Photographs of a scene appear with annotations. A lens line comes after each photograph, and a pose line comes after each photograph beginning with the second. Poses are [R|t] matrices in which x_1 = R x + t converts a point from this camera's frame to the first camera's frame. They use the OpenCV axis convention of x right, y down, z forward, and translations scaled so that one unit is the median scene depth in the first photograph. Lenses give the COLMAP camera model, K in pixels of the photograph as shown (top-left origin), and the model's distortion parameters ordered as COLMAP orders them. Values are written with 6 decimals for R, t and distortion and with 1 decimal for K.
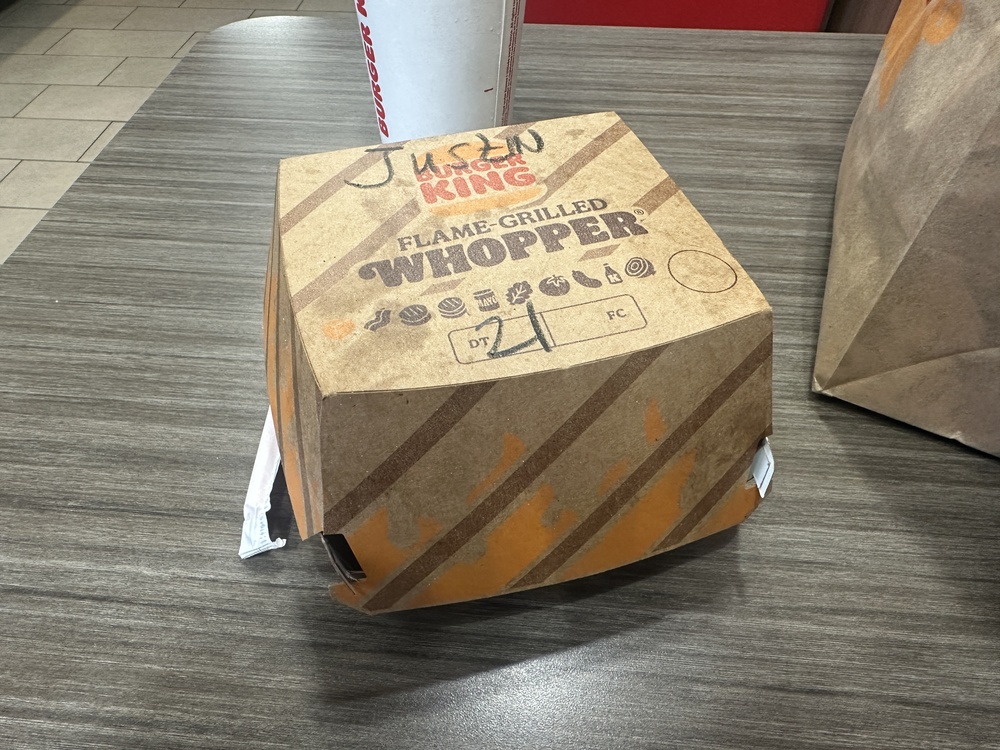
lens RADIAL K [[706.1, 0, 491.6], [0, 706.1, 403.8], [0, 0, 1]] dist [-0.007051, 0.001194]
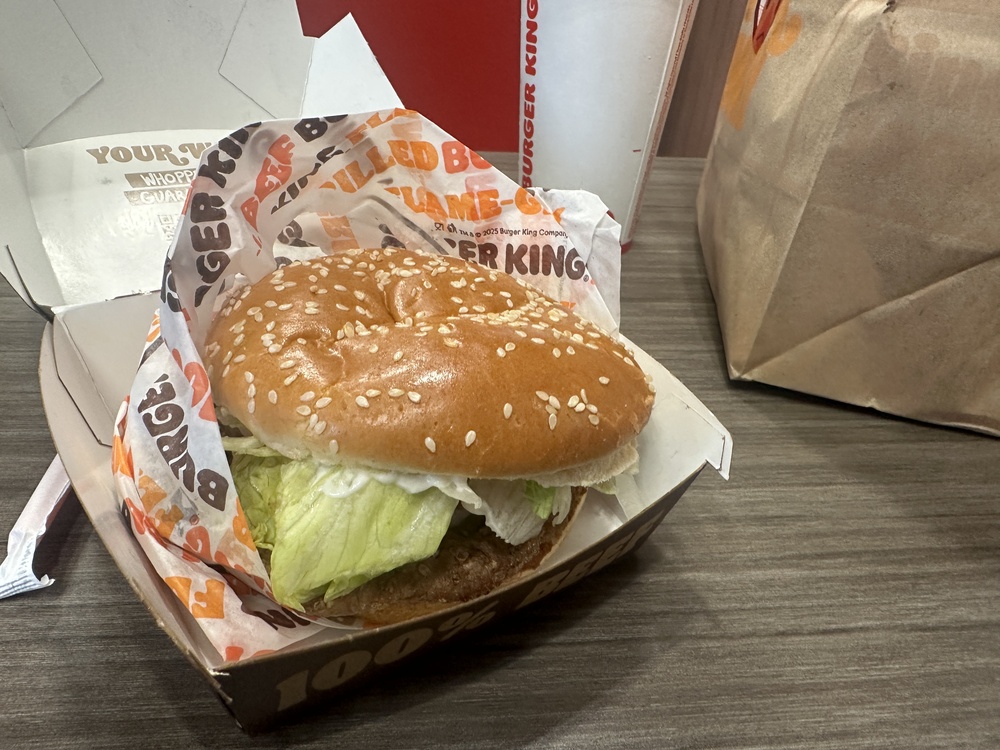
lens RADIAL K [[706.1, 0, 493.7], [0, 706.1, 376.8], [0, 0, 1]] dist [-0.007051, 0.001194]
pose [[0.978464, -0.059741, 0.197584, -0.092057], [0.105983, 0.966799, -0.232525, 0.226080], [-0.177133, 0.248458, 0.952309, 0.136623]]
